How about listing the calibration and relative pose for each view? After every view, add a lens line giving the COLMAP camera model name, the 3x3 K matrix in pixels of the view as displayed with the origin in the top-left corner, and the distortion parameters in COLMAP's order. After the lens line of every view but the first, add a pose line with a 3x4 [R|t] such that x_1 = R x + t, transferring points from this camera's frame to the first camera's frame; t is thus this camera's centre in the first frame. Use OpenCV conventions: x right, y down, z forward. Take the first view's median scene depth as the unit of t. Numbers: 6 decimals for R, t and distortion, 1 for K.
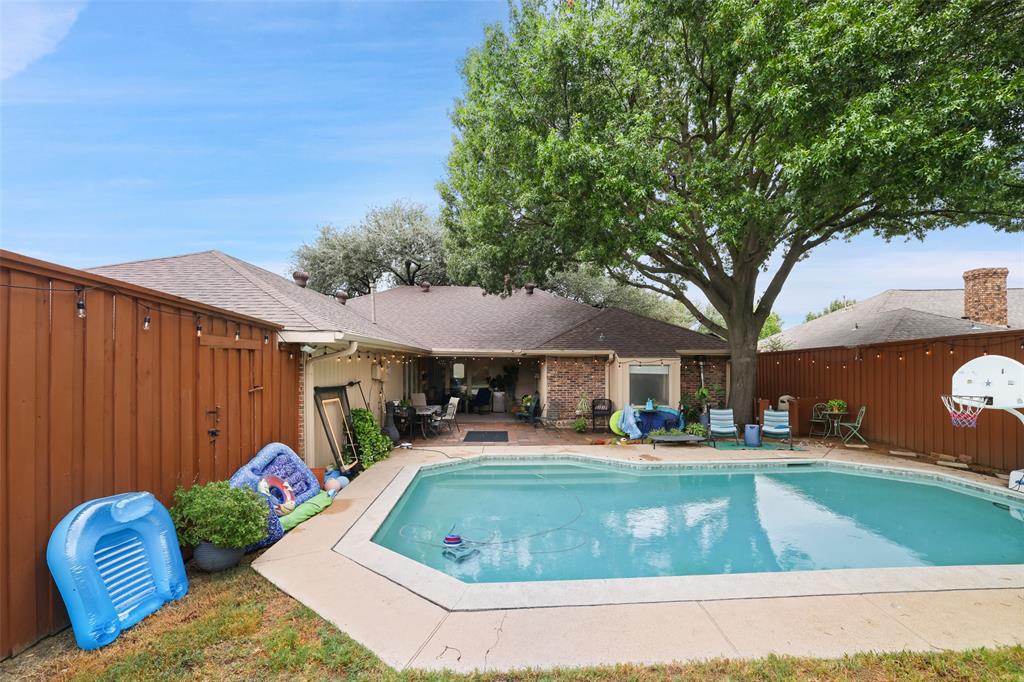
lens RADIAL K [[447.0, 0, 529.9], [0, 447.0, 366.7], [0, 0, 1]] dist [-0.022868, -0.000148]
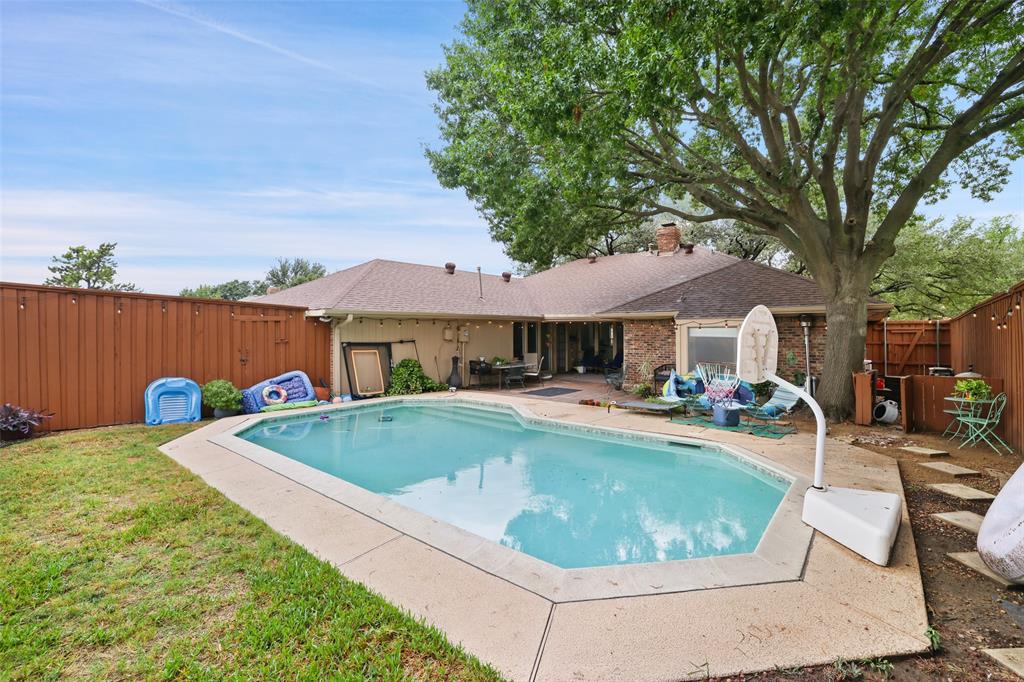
lens RADIAL K [[447.0, 0, 521.2], [0, 447.0, 336.8], [0, 0, 1]] dist [-0.022868, -0.000148]
pose [[0.738307, 0.003306, -0.674457, 0.892425], [0.003536, 0.999955, 0.008772, 0.009905], [0.674456, -0.008861, 0.738262, 0.168402]]
